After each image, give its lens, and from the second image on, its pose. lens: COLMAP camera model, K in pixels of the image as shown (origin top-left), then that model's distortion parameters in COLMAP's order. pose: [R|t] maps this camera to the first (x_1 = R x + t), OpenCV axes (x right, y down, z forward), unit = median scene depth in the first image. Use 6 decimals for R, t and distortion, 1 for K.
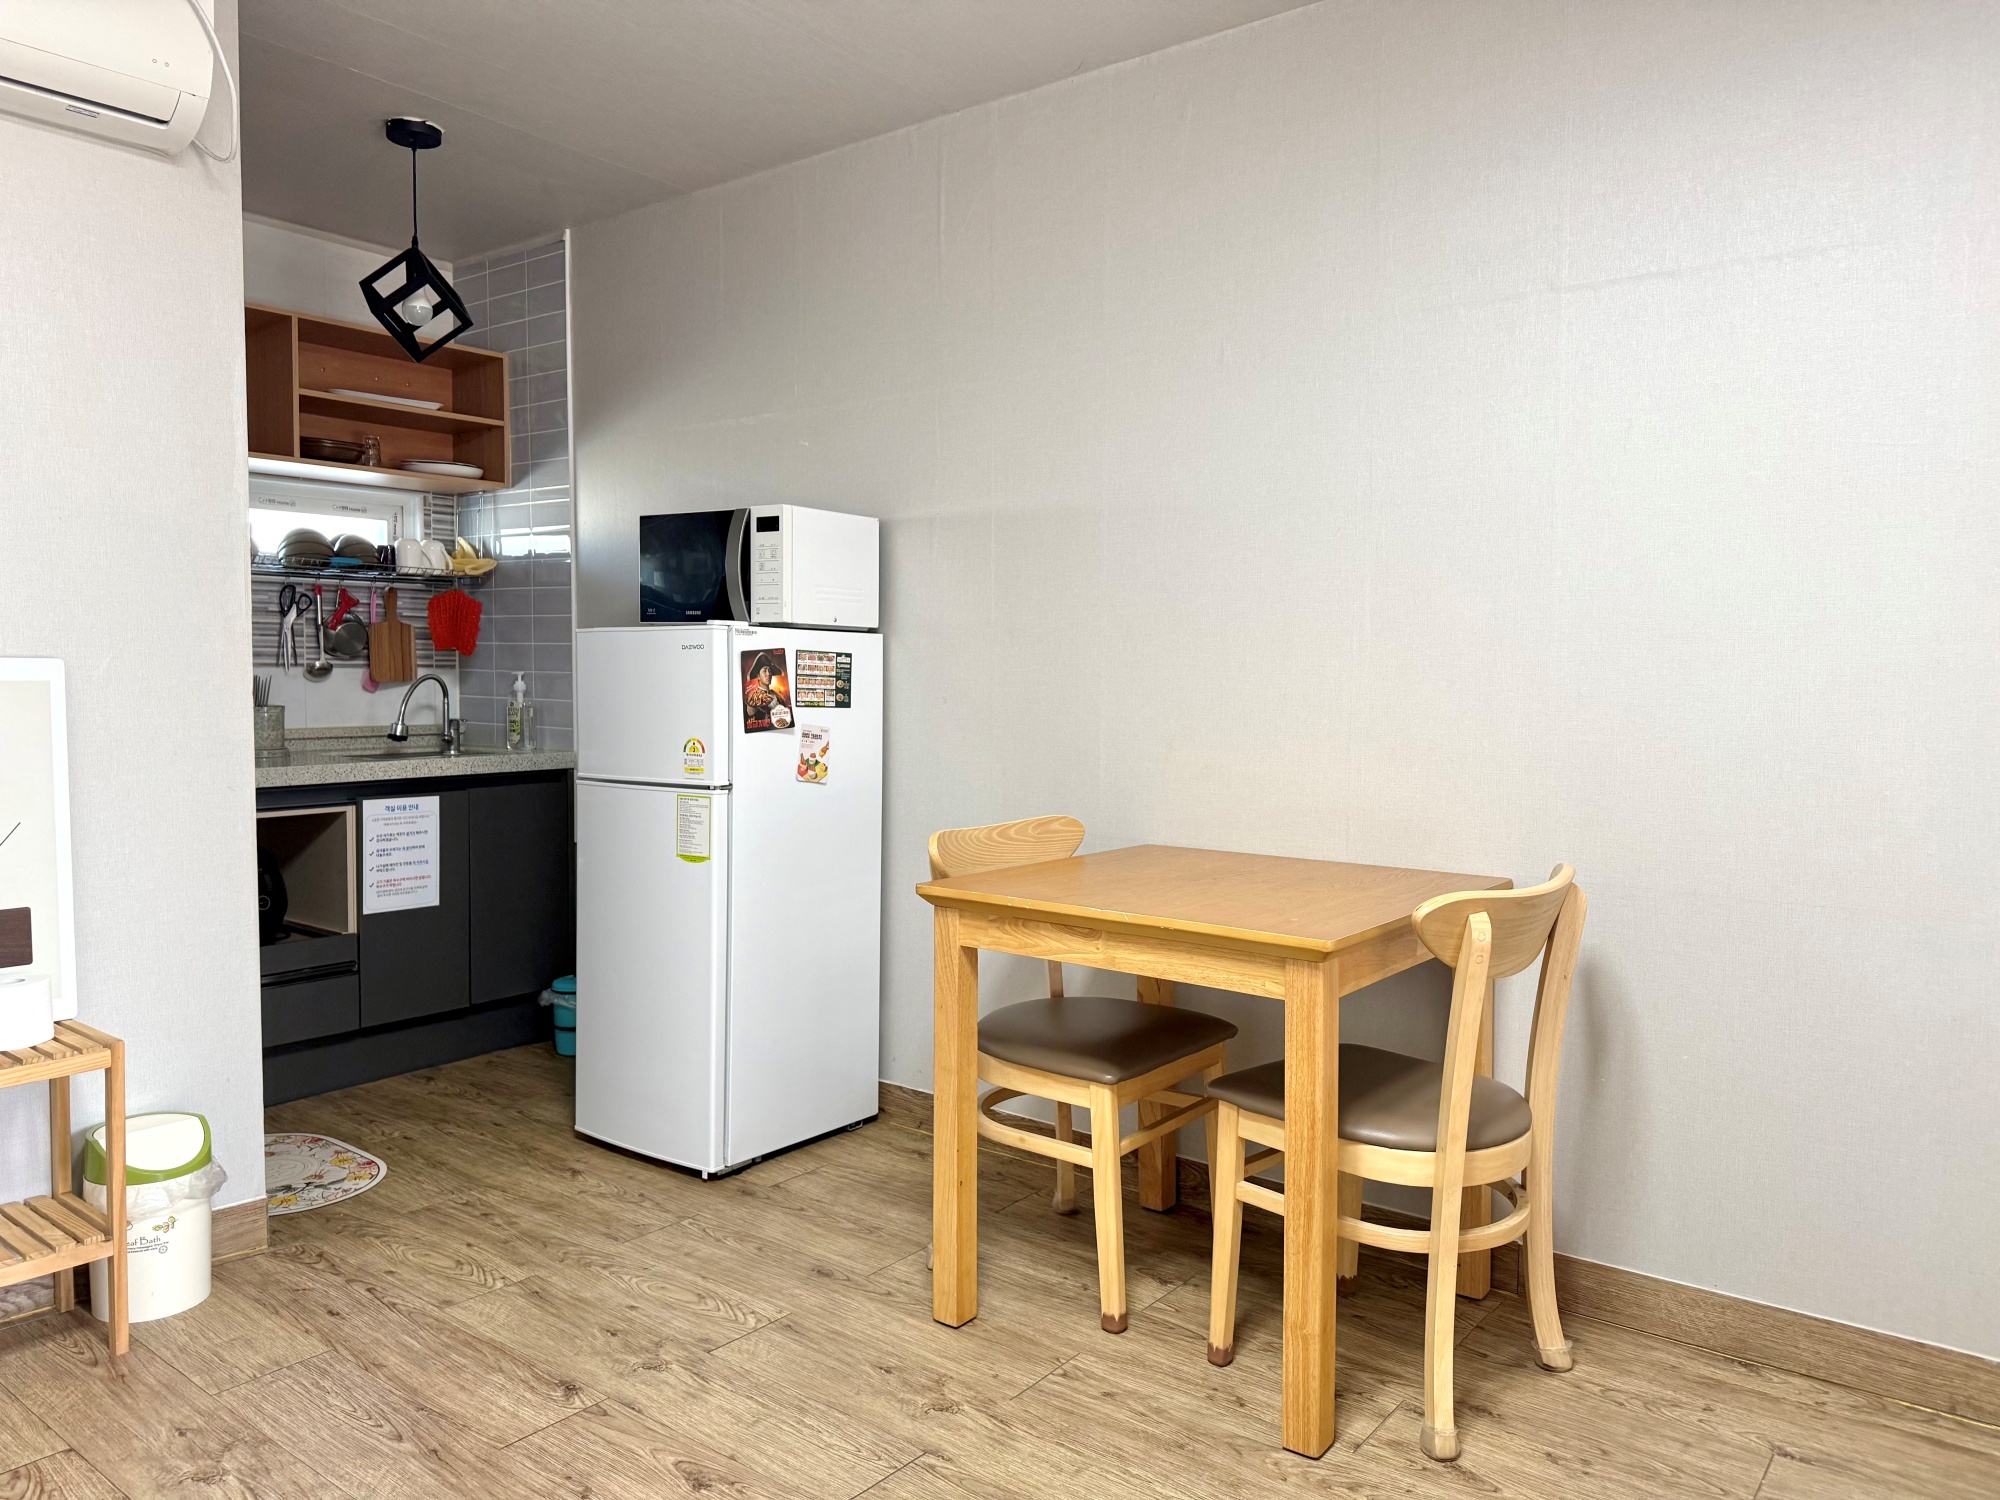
lens RADIAL K [[1397.1, 0, 1005.7], [0, 1397.1, 745.9], [0, 0, 1]] dist [0.021445, -0.033715]
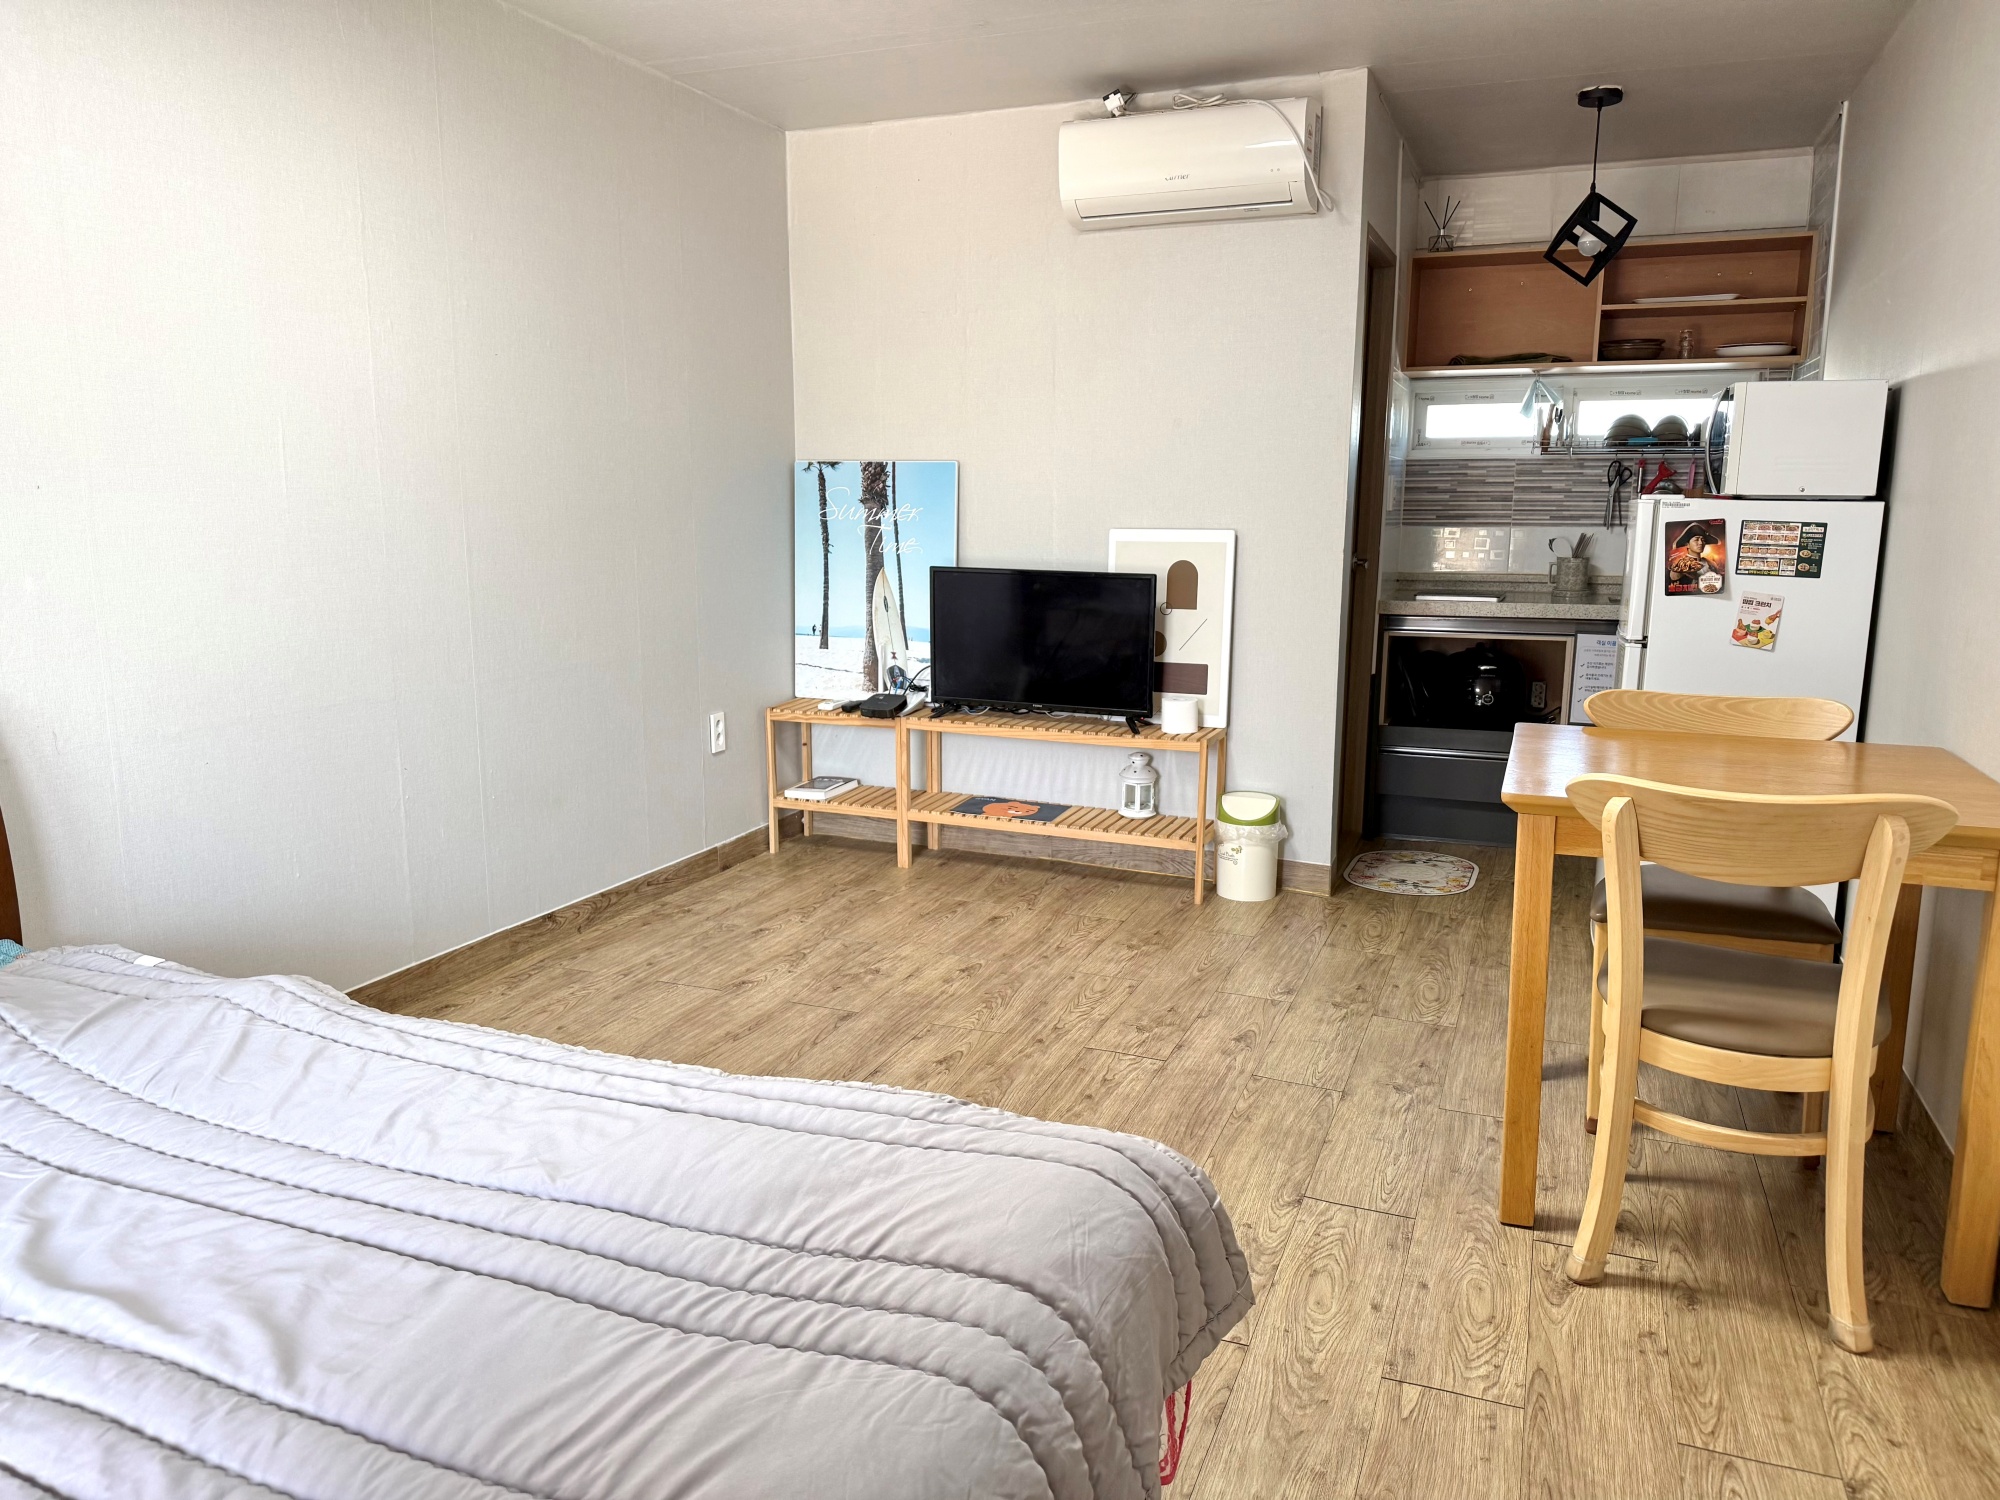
lens RADIAL K [[1397.1, 0, 994.5], [0, 1397.1, 757.8], [0, 0, 1]] dist [0.021445, -0.033715]
pose [[0.256565, 0.166079, -0.952151, 0.756741], [-0.047667, 0.986102, 0.159157, -0.033516], [0.965351, 0.004552, 0.260916, 0.173322]]
